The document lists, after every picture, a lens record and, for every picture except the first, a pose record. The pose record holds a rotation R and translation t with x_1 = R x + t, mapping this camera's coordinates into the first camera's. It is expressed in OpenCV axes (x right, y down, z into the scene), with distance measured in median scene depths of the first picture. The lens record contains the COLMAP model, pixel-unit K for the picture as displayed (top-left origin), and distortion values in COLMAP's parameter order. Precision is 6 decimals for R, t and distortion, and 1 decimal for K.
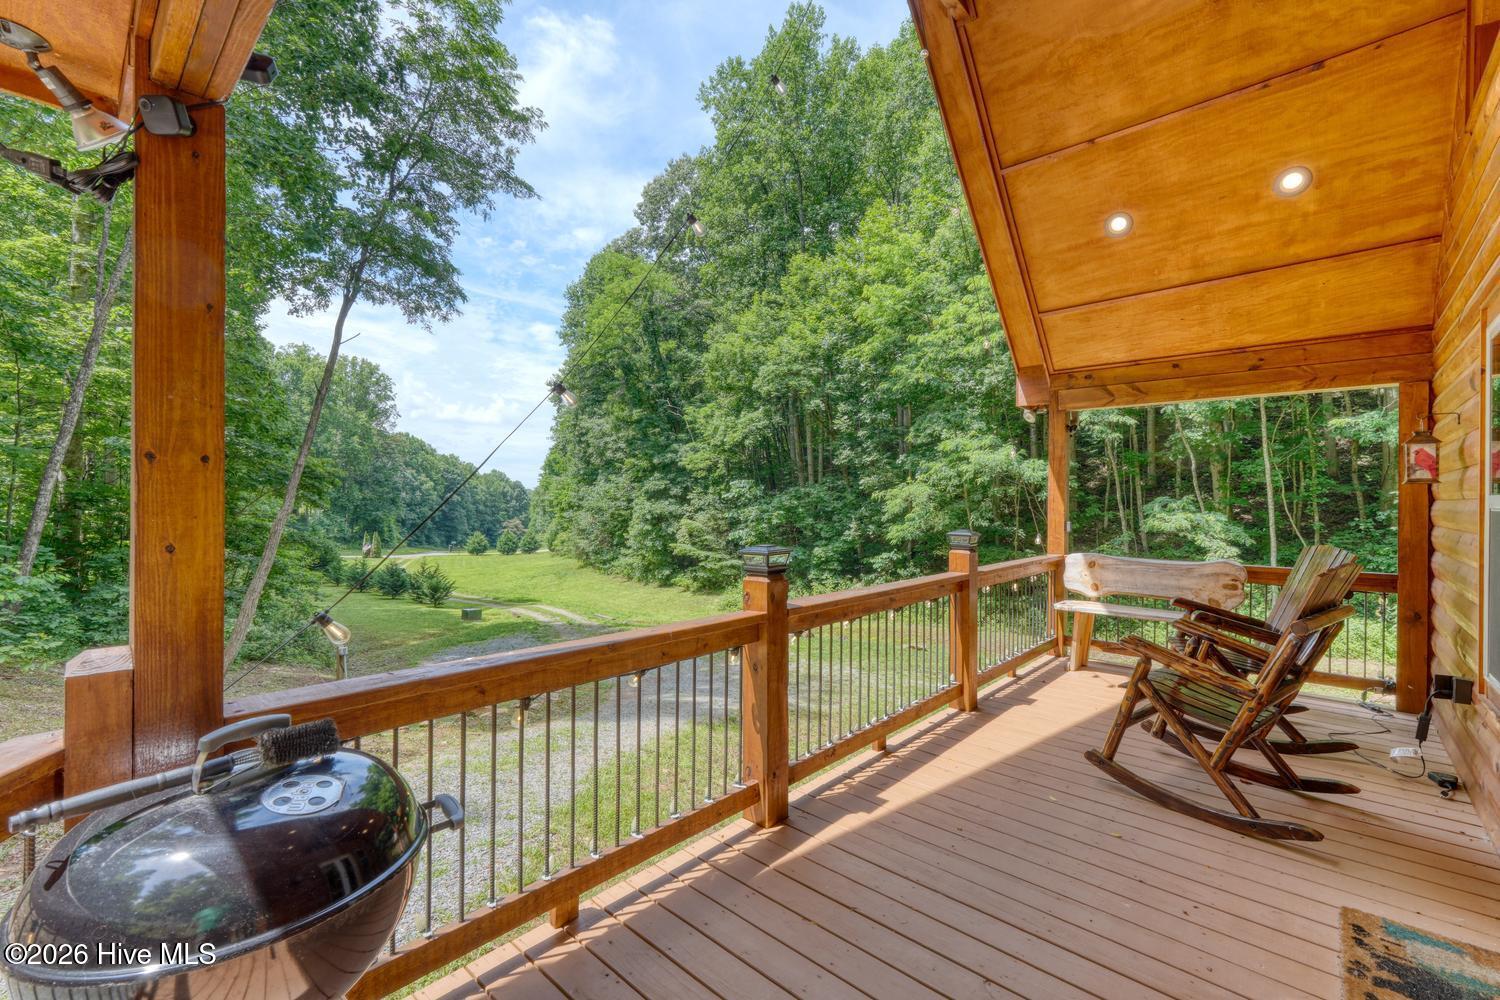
lens RADIAL K [[633.7, 0, 748.6], [0, 633.7, 497.1], [0, 0, 1]] dist [-0.004829, 0.003504]
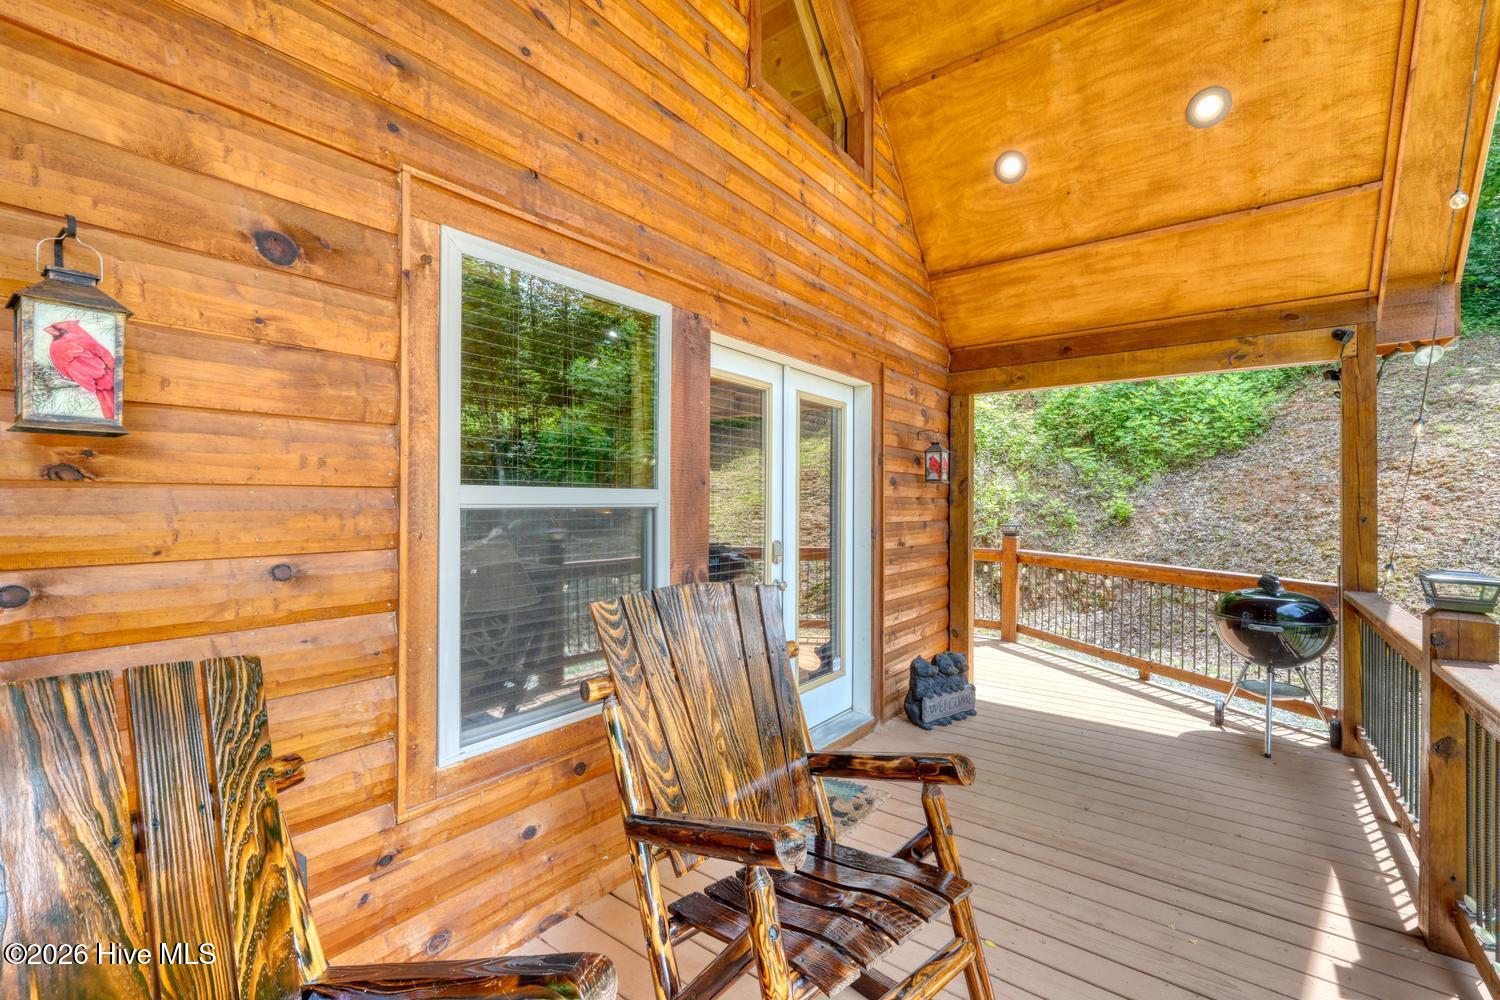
lens RADIAL K [[627.7, 0, 750.0], [0, 627.7, 500.0], [0, 0, 1]] dist [-0.003091, -0.000031]
pose [[-0.996266, -0.015572, -0.084920, 0.522918], [-0.015189, 0.999871, -0.005155, 0.006914], [0.084990, -0.003846, -0.996374, 0.958623]]
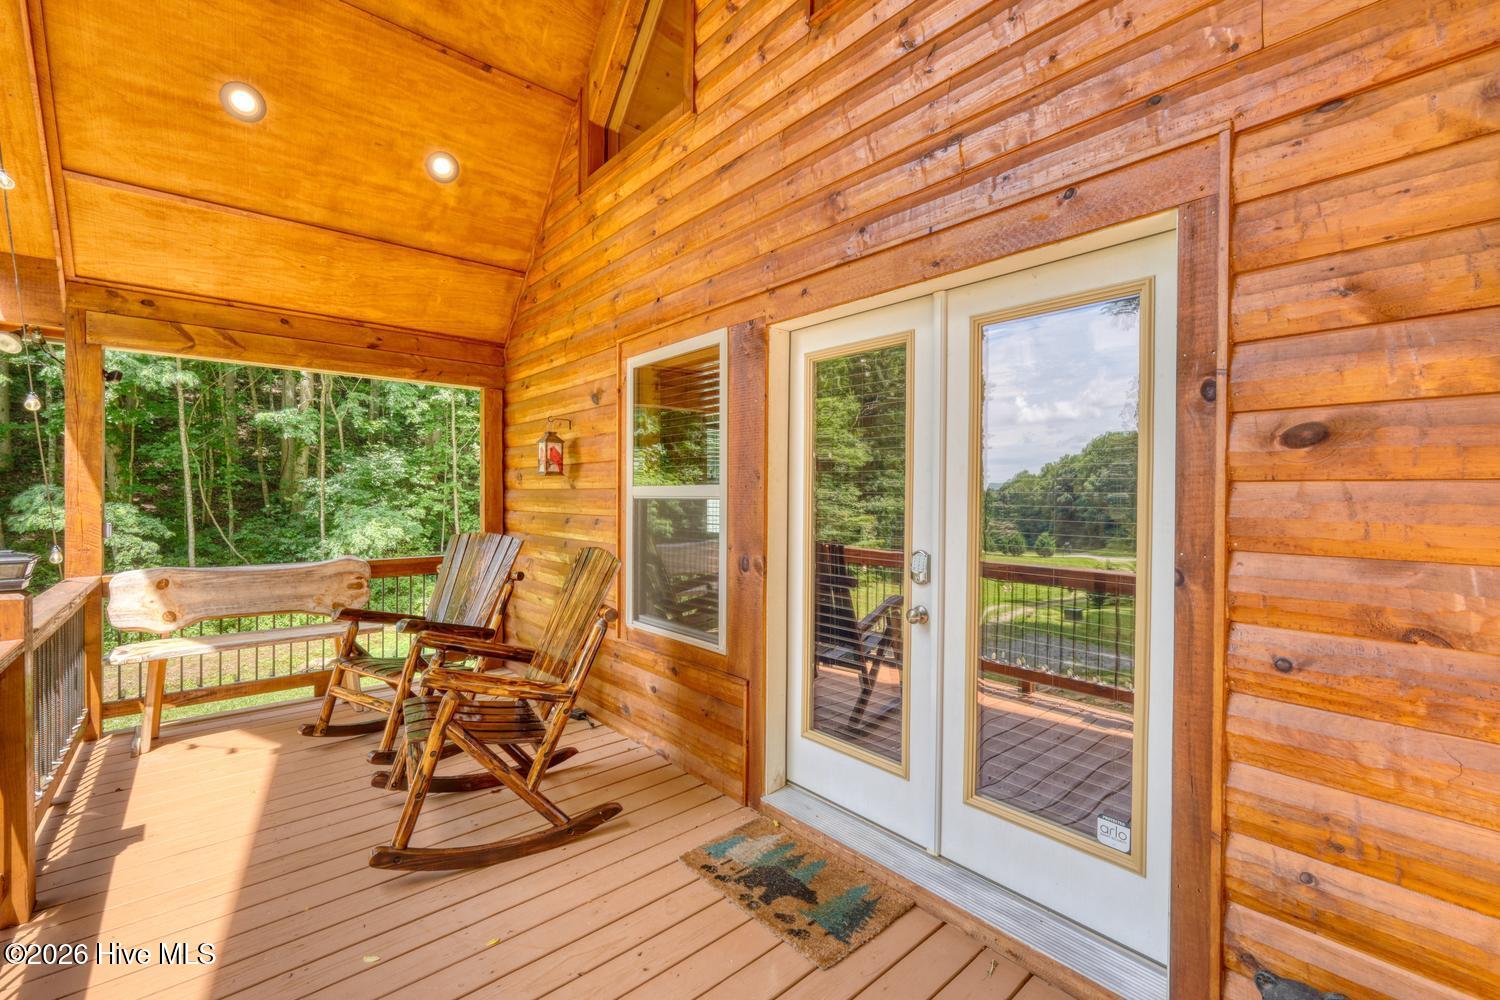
lens RADIAL K [[633.7, 0, 748.6], [0, 633.7, 497.1], [0, 0, 1]] dist [-0.004829, 0.003504]
pose [[0.110856, -0.012050, 0.993763, -0.064288], [-0.006858, 0.999893, 0.012889, 0.000745], [-0.993813, -0.008244, 0.110761, 0.347523]]
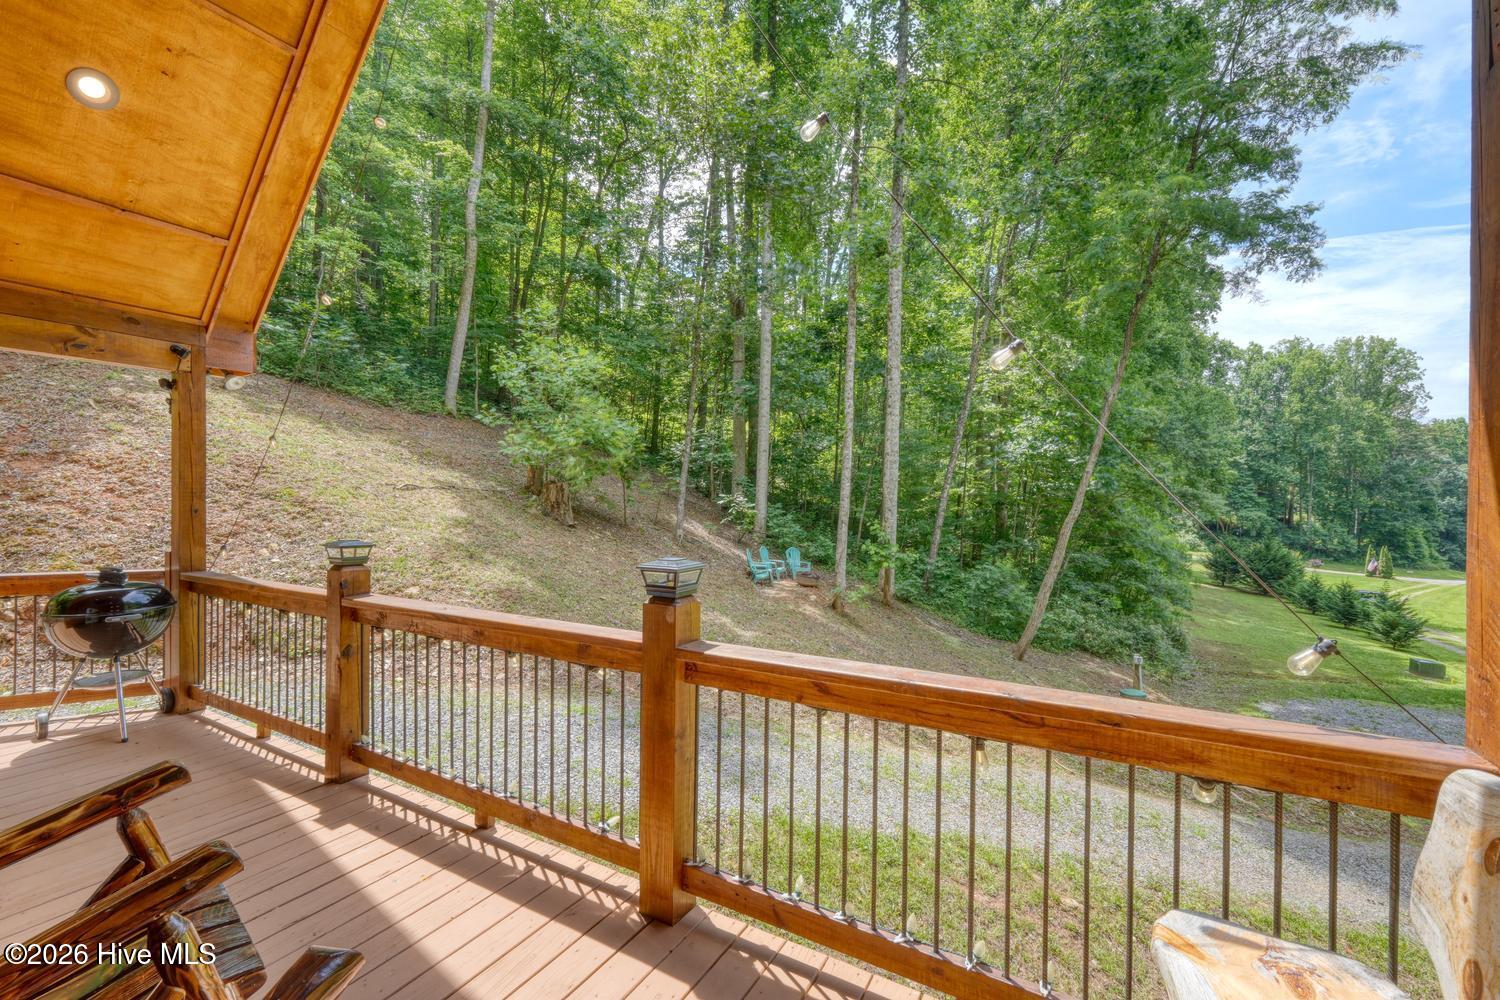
lens RADIAL K [[633.7, 0, 748.6], [0, 633.7, 497.1], [0, 0, 1]] dist [-0.004829, 0.003504]
pose [[0.210727, -0.011871, -0.977473, 0.766465], [0.001335, 0.999929, -0.011856, 0.007531], [0.977544, 0.001193, 0.210728, 0.858939]]
